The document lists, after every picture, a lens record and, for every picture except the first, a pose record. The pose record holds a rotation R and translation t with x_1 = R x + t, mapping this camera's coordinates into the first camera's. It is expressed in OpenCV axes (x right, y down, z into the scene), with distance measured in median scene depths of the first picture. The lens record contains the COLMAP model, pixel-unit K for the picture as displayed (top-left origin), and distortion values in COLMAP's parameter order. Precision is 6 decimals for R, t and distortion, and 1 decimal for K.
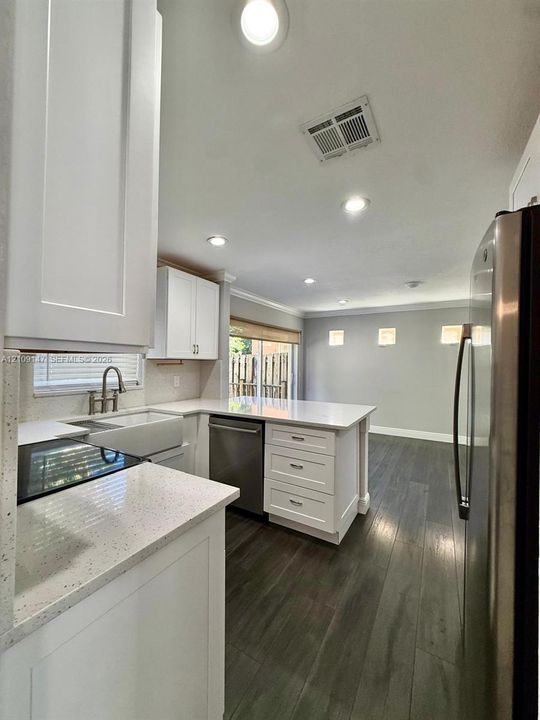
lens RADIAL K [[289.8, 0, 270.0], [0, 289.8, 360.0], [0, 0, 1]] dist [0.000666, 0.000128]
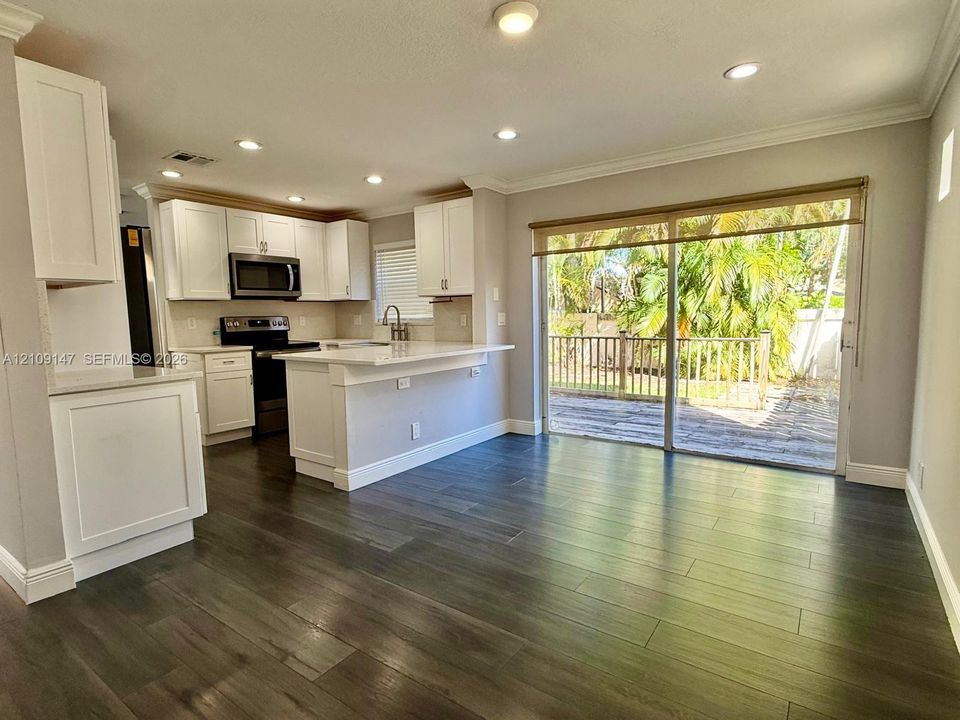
lens RADIAL K [[507.1, 0, 480.0], [0, 507.1, 360.0], [0, 0, 1]] dist [0.000897, -0.002119]
pose [[-0.085696, 0.081997, -0.992941, 1.500202], [0.017530, 0.996577, 0.080785, 0.082245], [0.996167, -0.010483, -0.086840, 1.404224]]
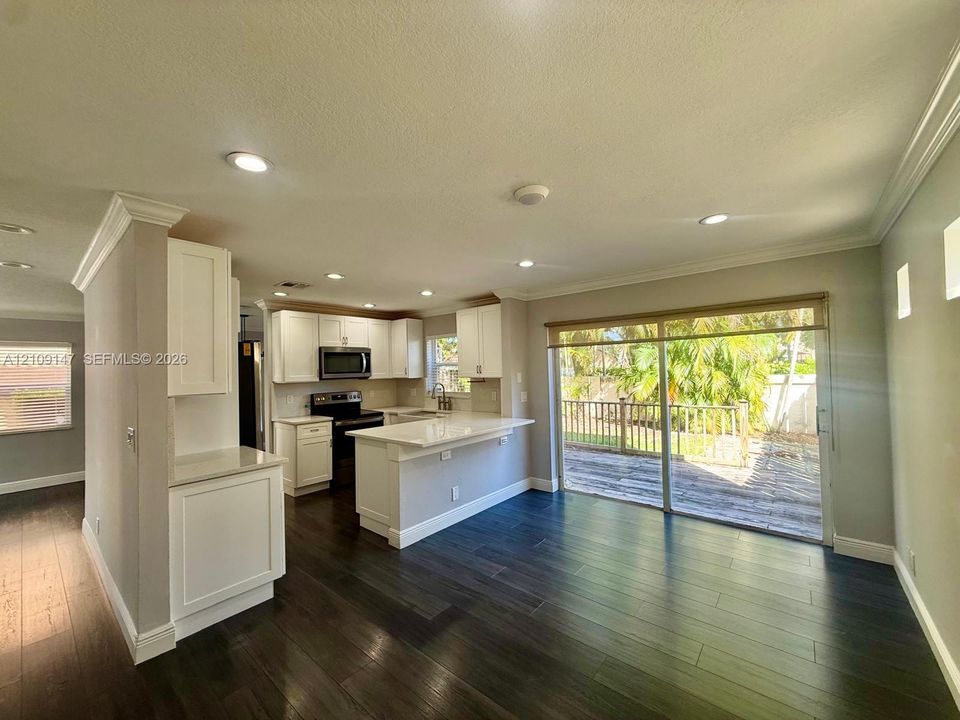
lens RADIAL K [[386.3, 0, 475.5], [0, 386.3, 358.0], [0, 0, 1]] dist [0.000666, 0.000128]
pose [[-0.169640, -0.034753, -0.984893, 1.446524], [0.021833, 0.999000, -0.039011, -0.024536], [0.985264, -0.028121, -0.168712, 1.408481]]
